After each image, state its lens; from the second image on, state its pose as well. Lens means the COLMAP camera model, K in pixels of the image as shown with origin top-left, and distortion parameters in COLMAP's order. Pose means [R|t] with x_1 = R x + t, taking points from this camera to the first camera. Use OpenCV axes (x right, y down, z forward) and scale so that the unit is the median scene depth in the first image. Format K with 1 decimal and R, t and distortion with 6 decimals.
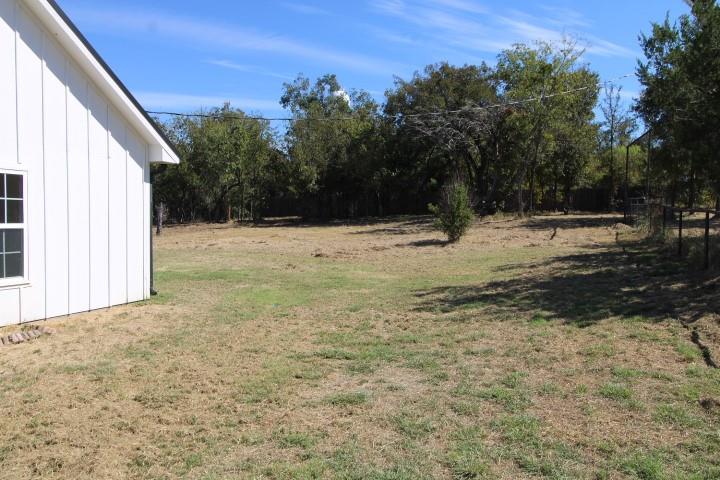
lens RADIAL K [[560.9, 0, 360.0], [0, 560.9, 240.0], [0, 0, 1]] dist [0.001106, 0.000215]
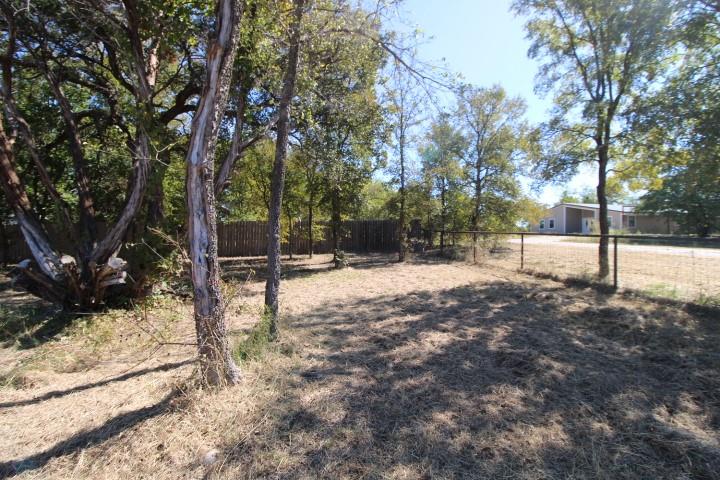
lens RADIAL K [[330.8, 0, 362.7], [0, 330.8, 241.8], [0, 0, 1]] dist [-0.023496, -0.001459]
pose [[0.842885, -0.010744, 0.537987, 0.205269], [0.030087, 0.999178, -0.027183, -0.056913], [-0.537253, 0.039099, 0.842515, 0.679382]]
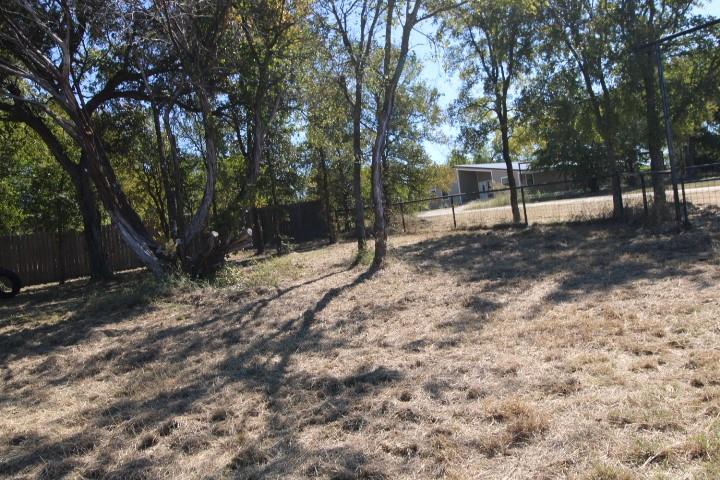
lens RADIAL K [[560.9, 0, 360.0], [0, 560.9, 240.0], [0, 0, 1]] dist [0.001106, 0.000215]
pose [[0.569545, -0.097205, 0.816192, 0.006690], [0.175385, 0.984487, -0.005137, -0.040991], [-0.803031, 0.146073, 0.577758, 0.616938]]
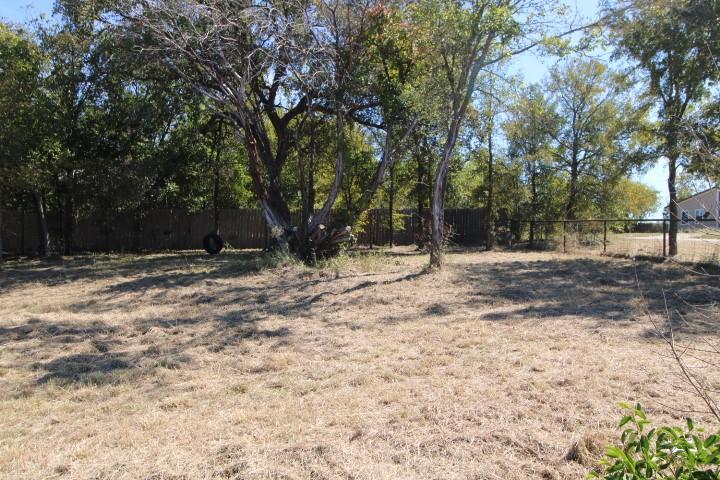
lens RADIAL K [[560.9, 0, 360.0], [0, 560.9, 240.0], [0, 0, 1]] dist [0.001106, 0.000215]
pose [[0.876328, 0.003733, 0.481700, 0.039299], [0.019406, 0.998885, -0.043045, -0.033999], [-0.481324, 0.047069, 0.875278, 0.516110]]
